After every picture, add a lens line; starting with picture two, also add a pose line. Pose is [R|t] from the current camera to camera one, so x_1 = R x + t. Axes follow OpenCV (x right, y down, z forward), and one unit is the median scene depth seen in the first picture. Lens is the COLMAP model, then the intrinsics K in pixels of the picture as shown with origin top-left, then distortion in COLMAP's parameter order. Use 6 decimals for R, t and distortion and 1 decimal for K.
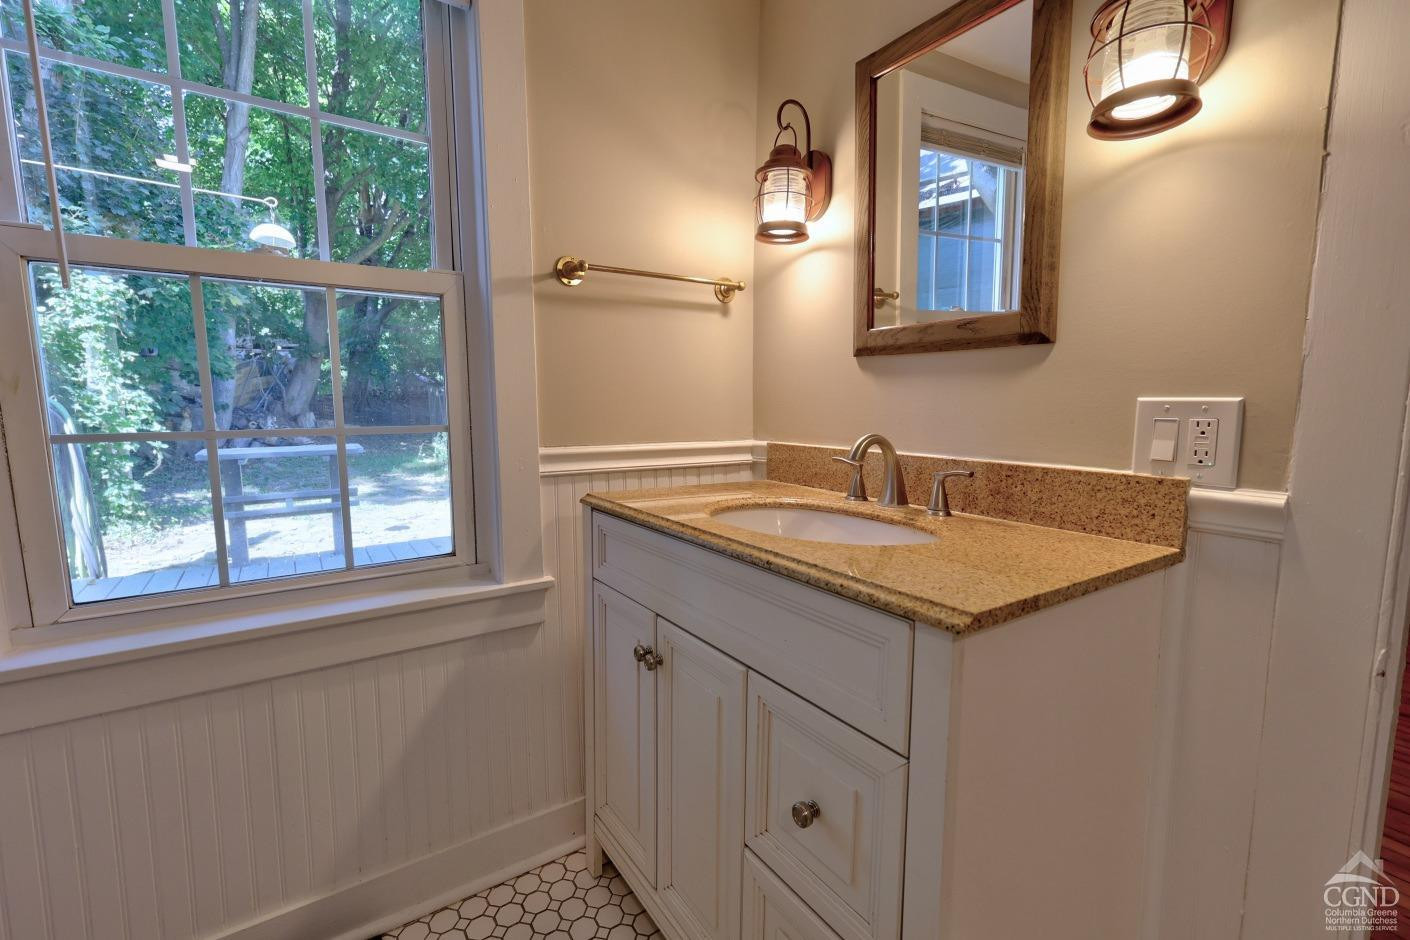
lens RADIAL K [[615.5, 0, 704.1], [0, 615.5, 469.0], [0, 0, 1]] dist [-0.003194, -0.000008]
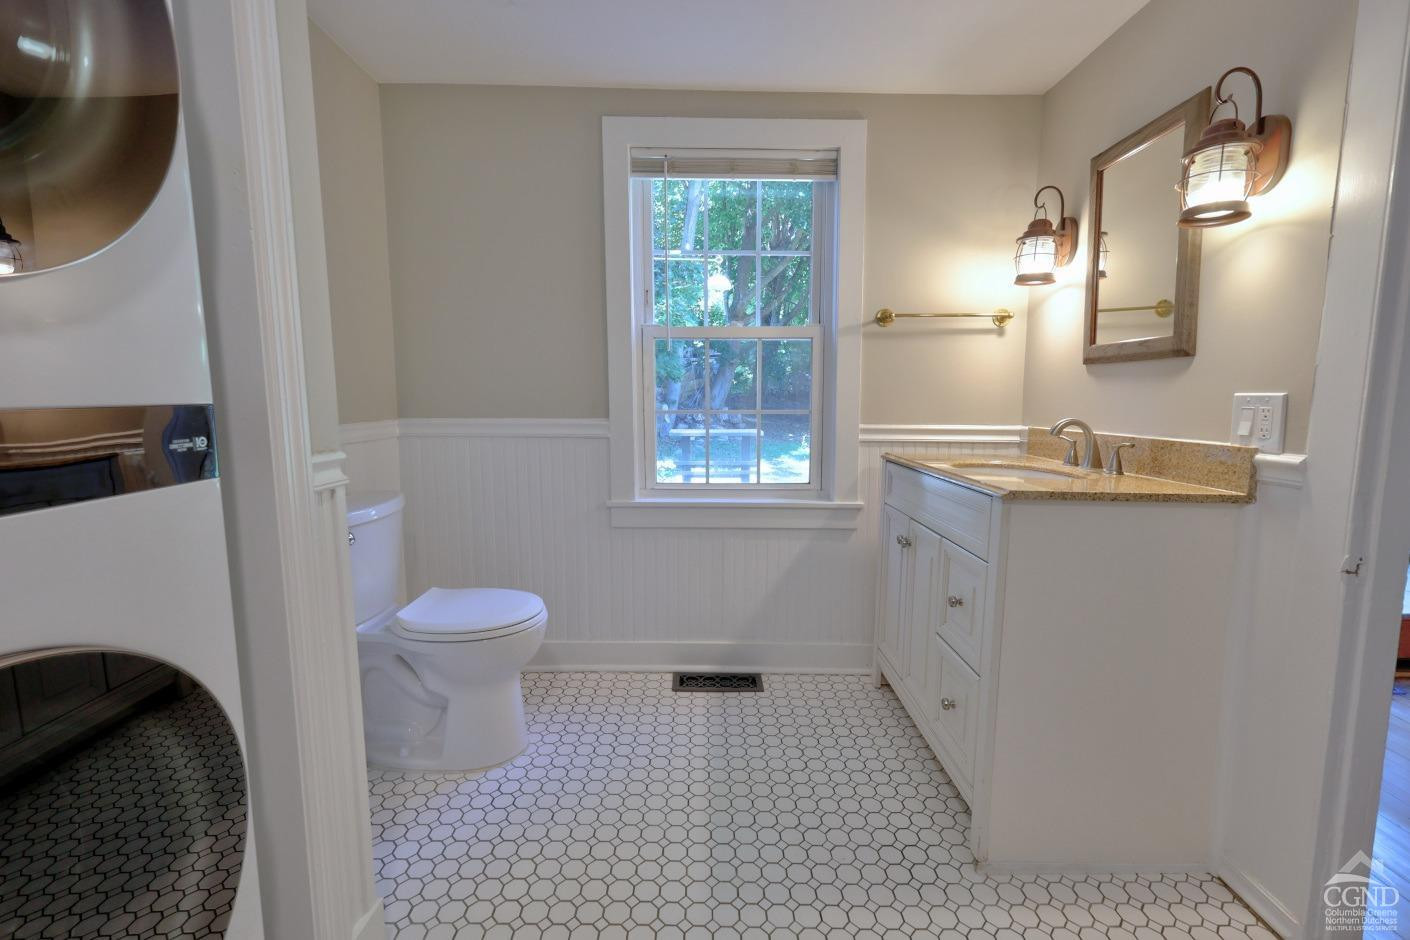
lens RADIAL K [[615.5, 0, 704.2], [0, 615.5, 468.2], [0, 0, 1]] dist [-0.003194, -0.000008]
pose [[0.826341, 0.063734, -0.559552, 0.333847], [-0.062343, 0.997821, 0.021586, 0.076260], [0.559708, 0.017047, 0.828514, -0.642025]]
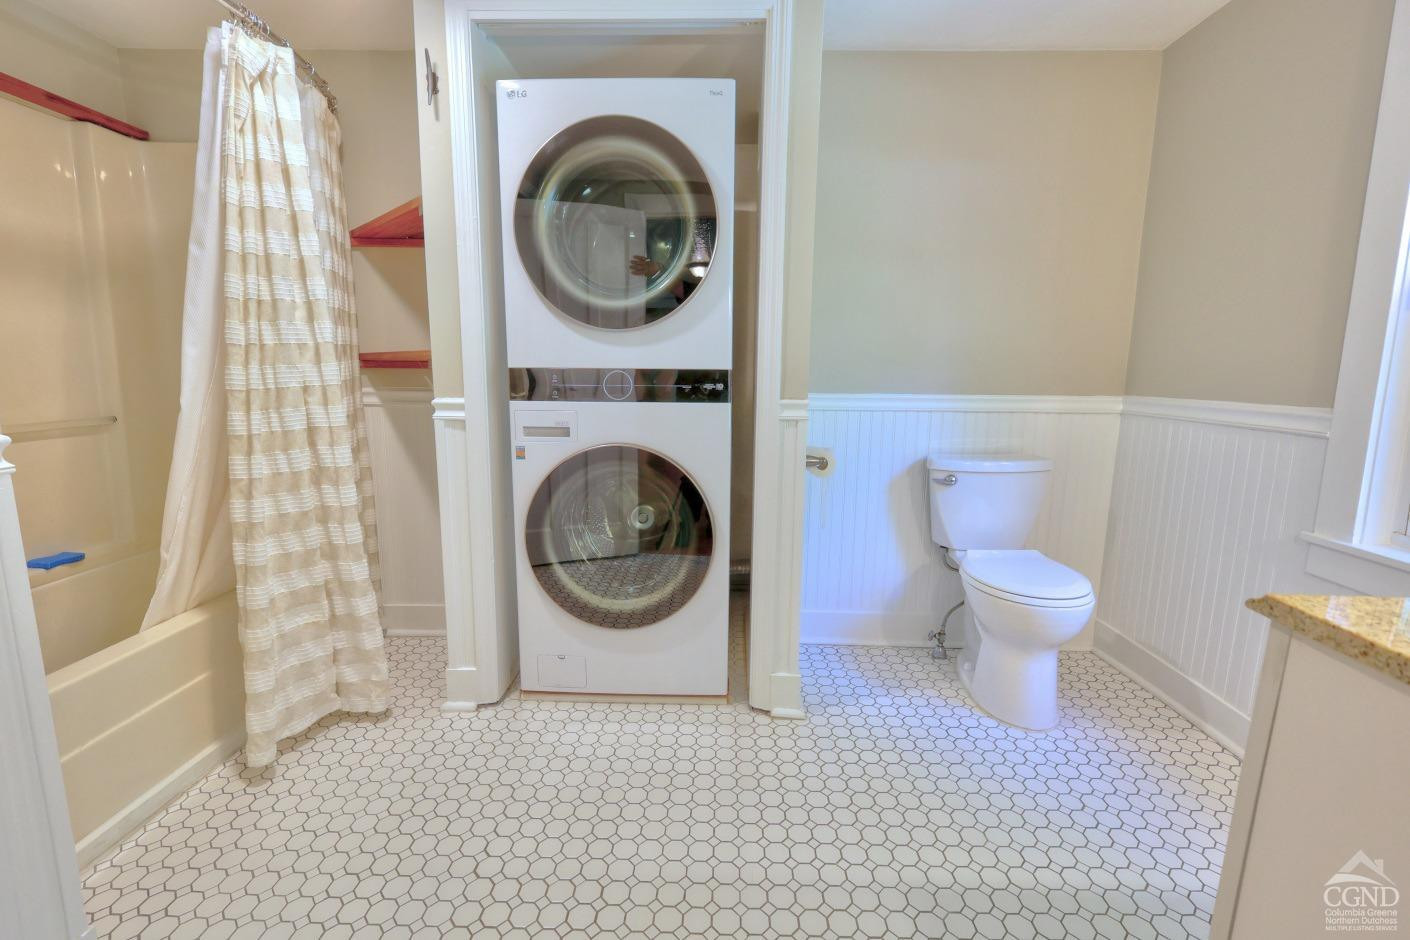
lens RADIAL K [[615.5, 0, 703.9], [0, 615.5, 464.8], [0, 0, 1]] dist [-0.003194, -0.000008]
pose [[-0.597616, 0.112246, -0.793886, 0.716292], [-0.106062, 0.970383, 0.217041, -0.027478], [0.794736, 0.213909, -0.568012, 0.351703]]
